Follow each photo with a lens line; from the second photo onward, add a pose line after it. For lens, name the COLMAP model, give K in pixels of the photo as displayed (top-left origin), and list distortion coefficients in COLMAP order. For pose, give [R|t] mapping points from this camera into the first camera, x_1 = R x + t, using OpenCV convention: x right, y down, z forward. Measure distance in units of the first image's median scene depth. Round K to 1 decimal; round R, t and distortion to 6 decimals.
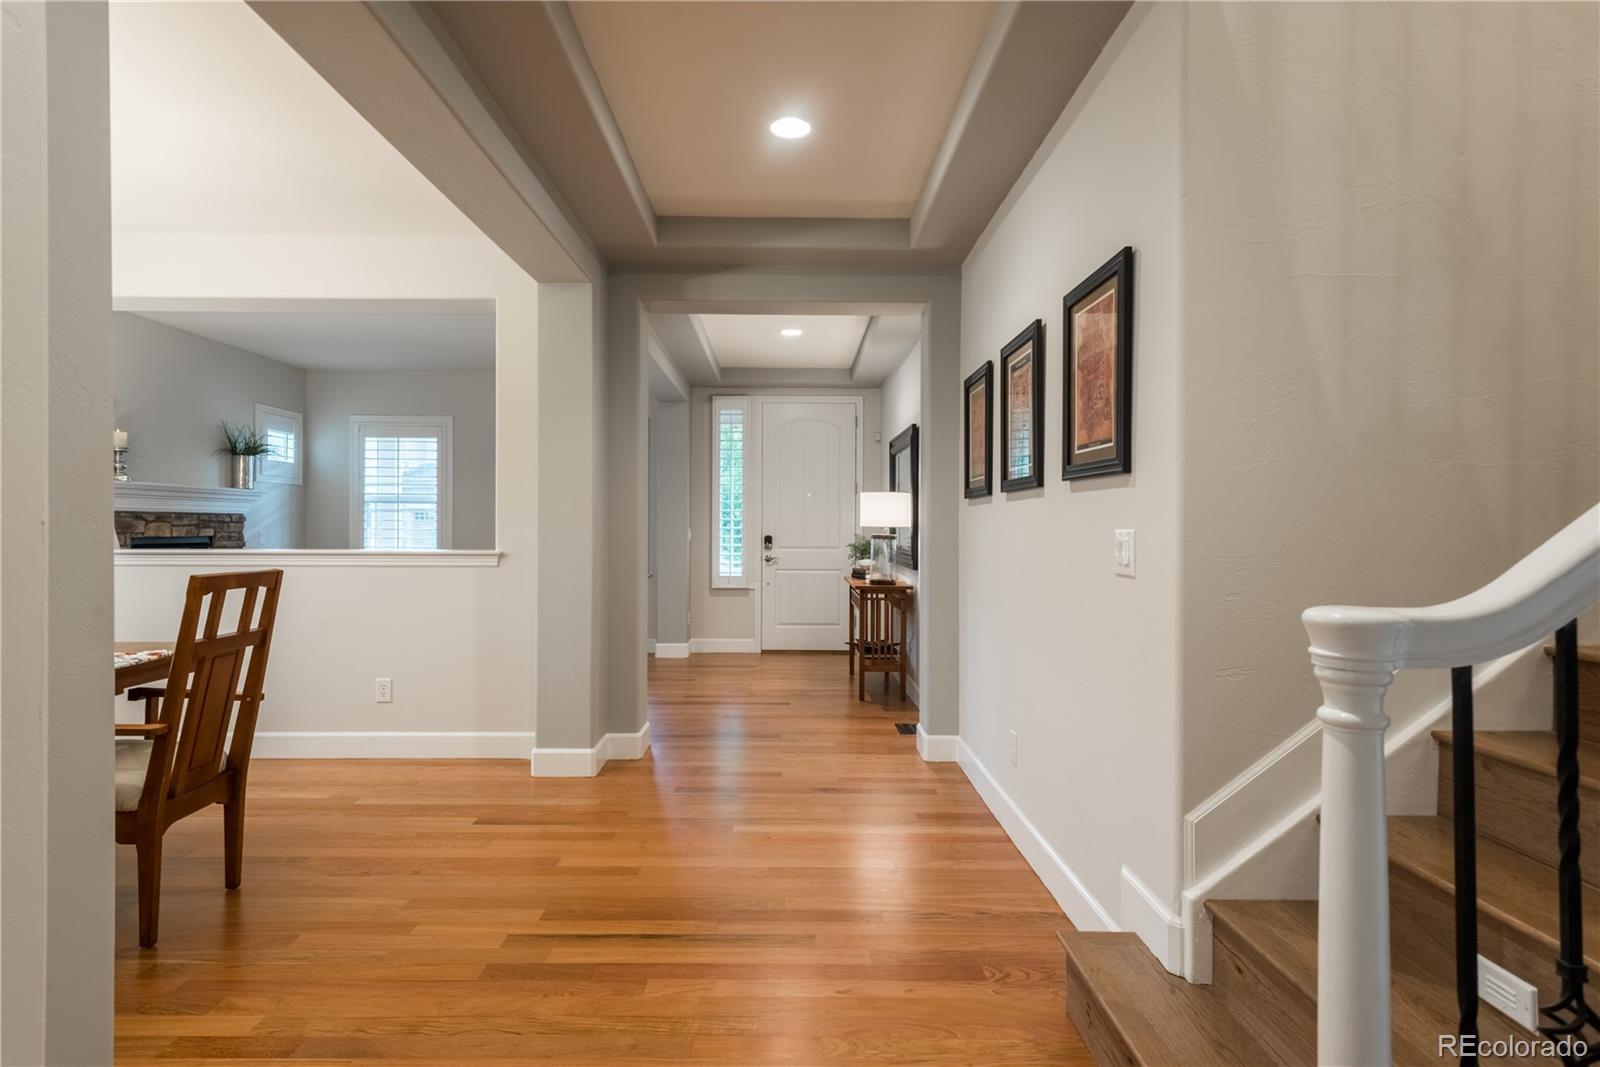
lens RADIAL K [[858.8, 0, 815.8], [0, 858.8, 530.0], [0, 0, 1]] dist [0.014866, -0.000374]
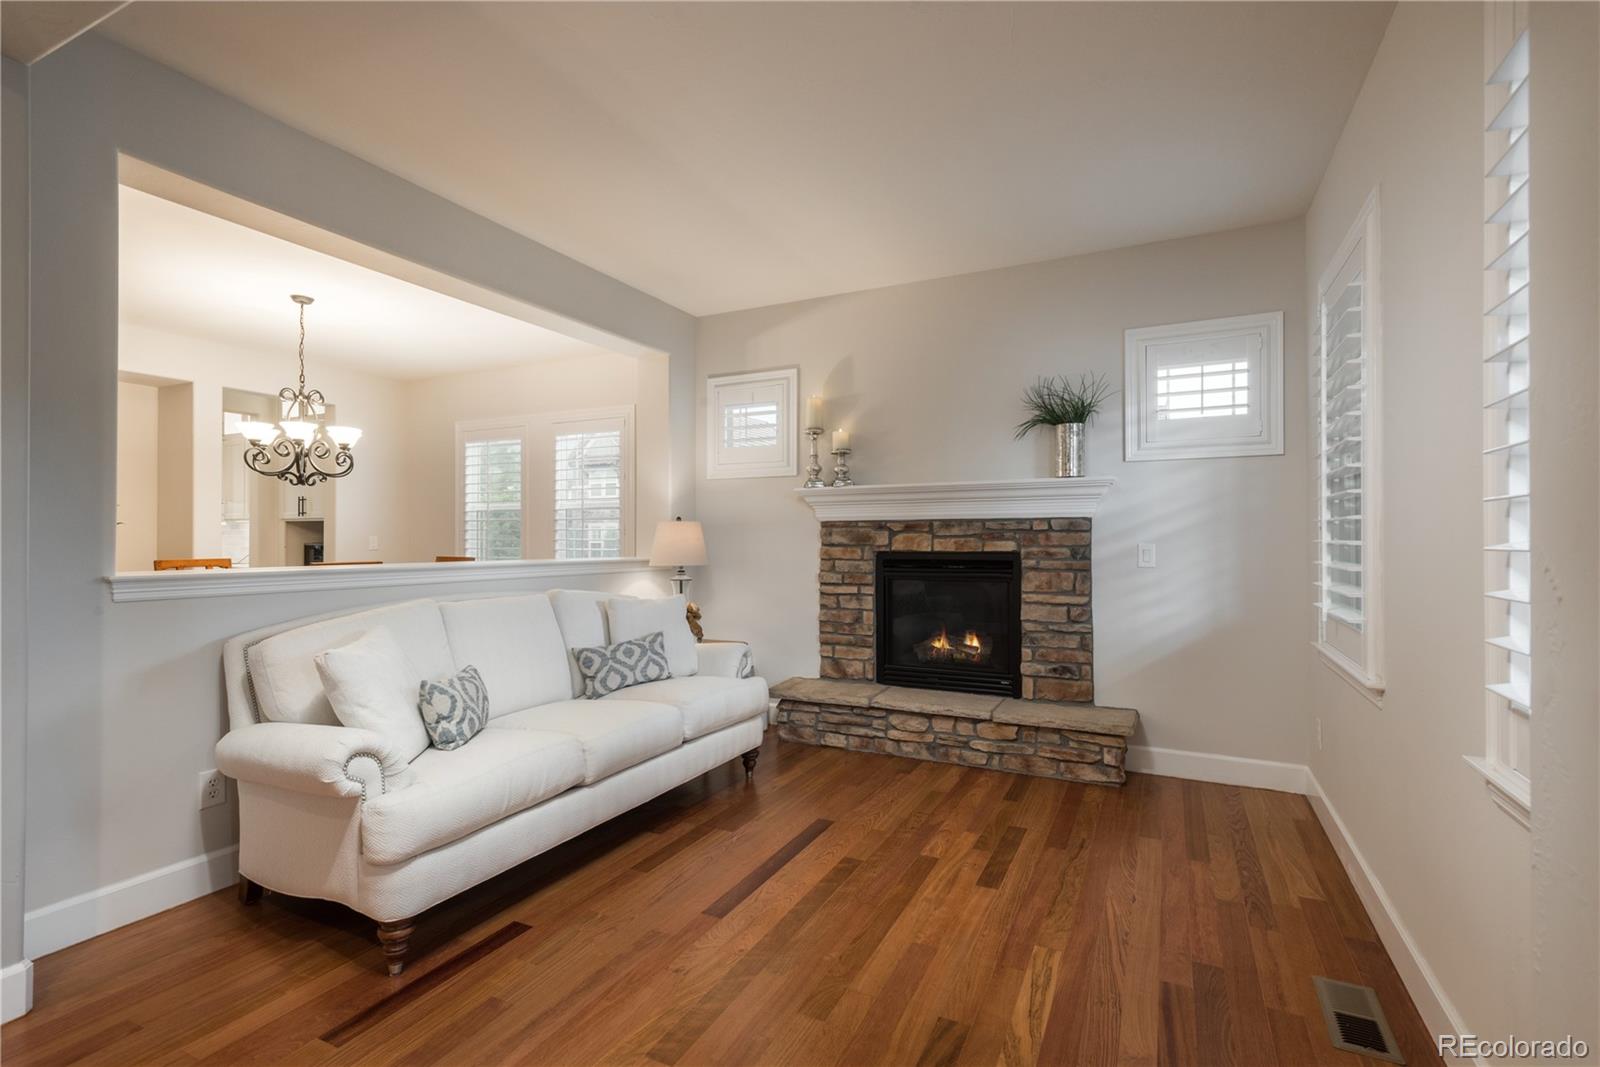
lens RADIAL K [[749.2, 0, 794.7], [0, 749.2, 539.8], [0, 0, 1]] dist [0.012881, -0.001428]
pose [[-0.472231, -0.009431, -0.881424, -0.129213], [-0.006028, 0.999954, -0.007470, 0.004328], [0.881454, 0.001785, -0.472266, 1.606200]]
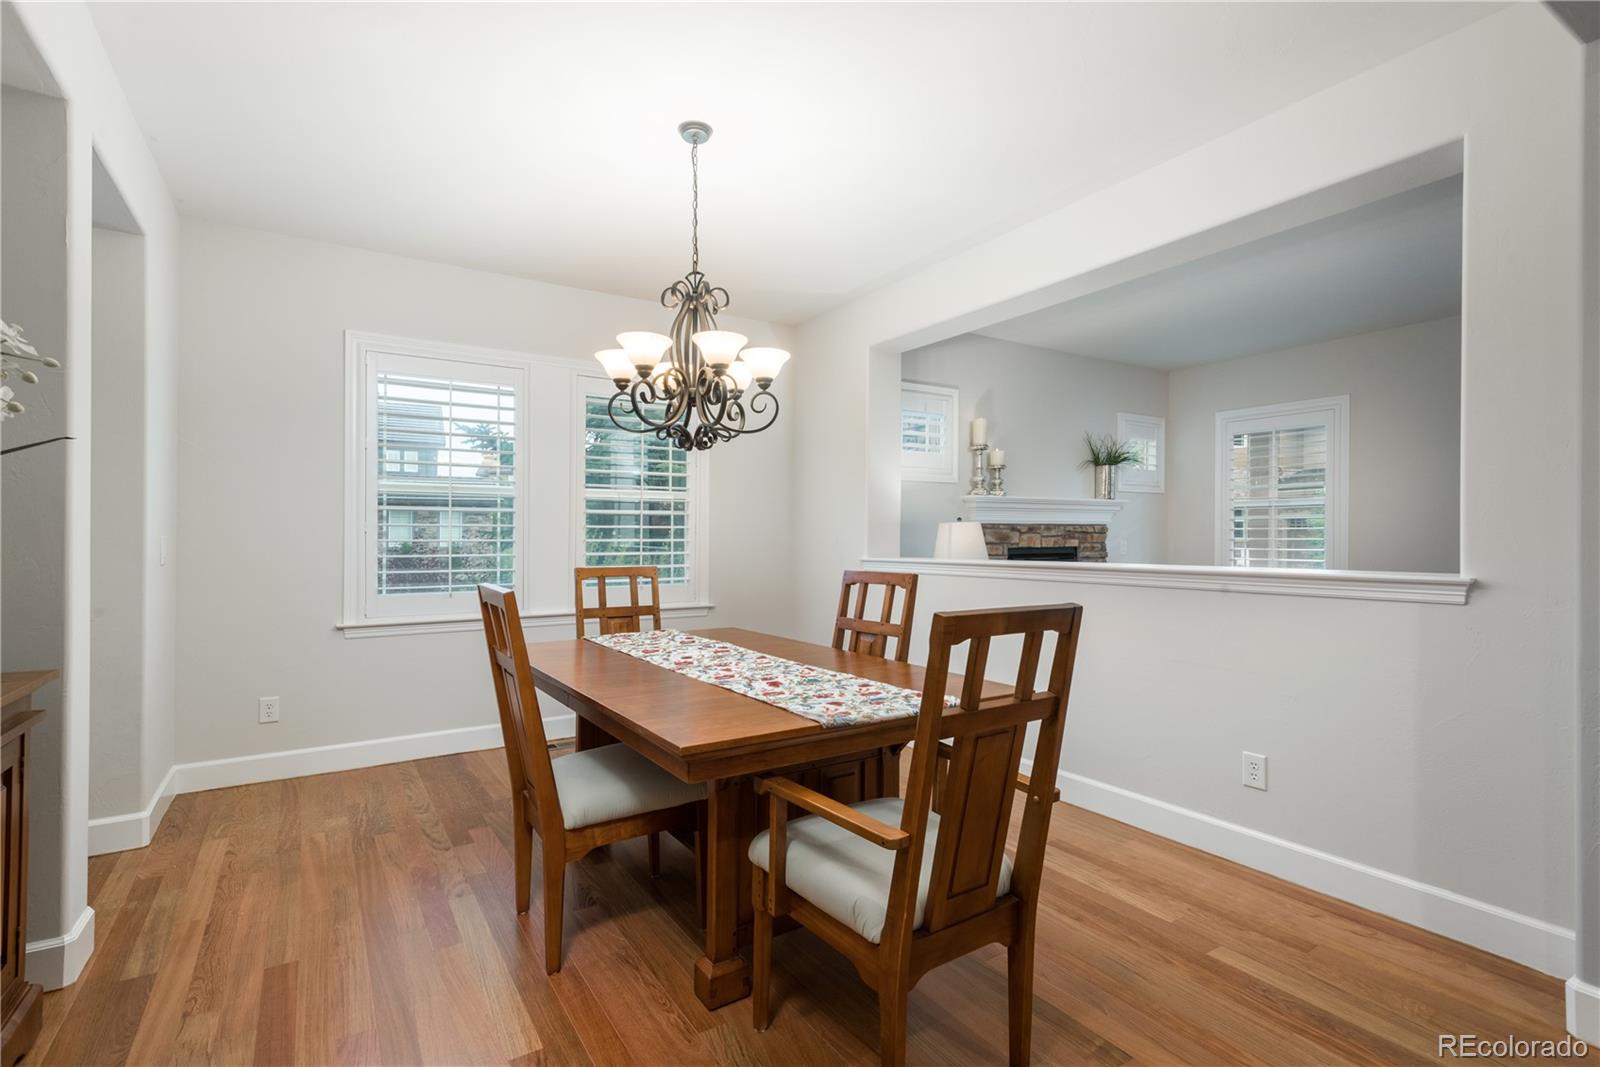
lens RADIAL K [[749.2, 0, 770.5], [0, 749.2, 543.1], [0, 0, 1]] dist [0.012881, -0.001428]
pose [[0.507670, 0.001463, -0.861550, -0.165560], [0.002704, 0.999991, 0.003291, -0.001333], [0.861547, -0.004000, 0.507662, 0.335303]]
